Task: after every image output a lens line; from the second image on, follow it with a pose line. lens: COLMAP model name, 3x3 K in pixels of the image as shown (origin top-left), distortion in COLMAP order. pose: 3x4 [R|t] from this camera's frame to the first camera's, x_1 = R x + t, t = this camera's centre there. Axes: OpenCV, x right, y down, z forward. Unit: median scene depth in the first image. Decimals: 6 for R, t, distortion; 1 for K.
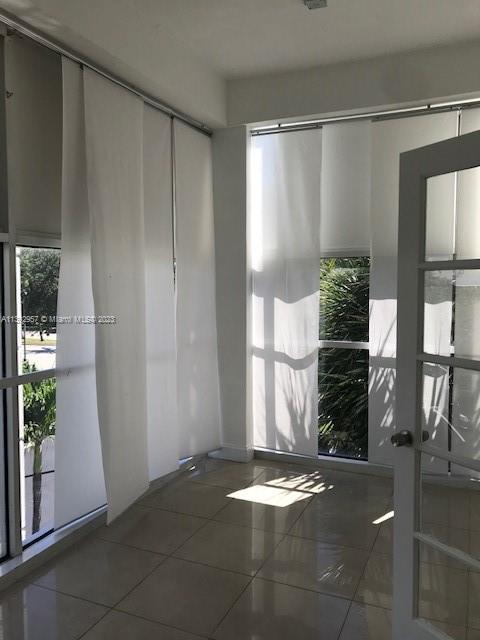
lens RADIAL K [[528.7, 0, 243.1], [0, 528.7, 316.6], [0, 0, 1]] dist [0.055016, -0.037543]
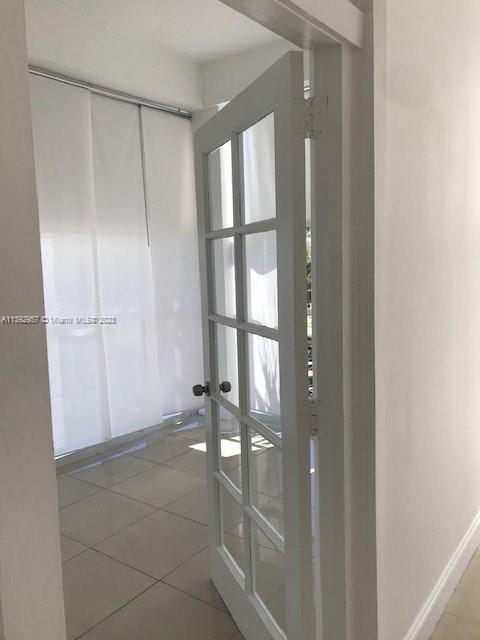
lens RADIAL K [[528.7, 0, 261.3], [0, 528.7, 319.4], [0, 0, 1]] dist [0.055016, -0.037543]
pose [[0.968045, 0.002696, -0.250761, 0.362802], [0.010510, 0.998627, 0.051309, 0.012081], [0.250555, -0.052305, 0.966688, -0.026974]]
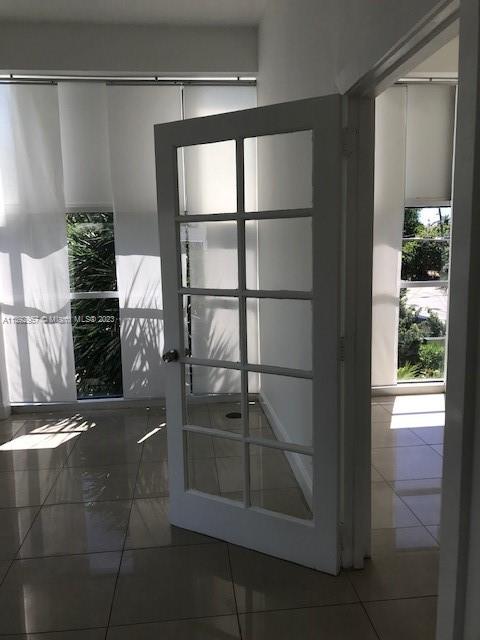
lens RADIAL K [[528.7, 0, 225.7], [0, 528.7, 318.0], [0, 0, 1]] dist [0.055016, -0.037543]
pose [[0.883684, -0.088493, 0.459643, -0.072802], [0.052062, 0.994455, 0.091367, 0.013870], [-0.465180, -0.056810, 0.883391, -0.079691]]
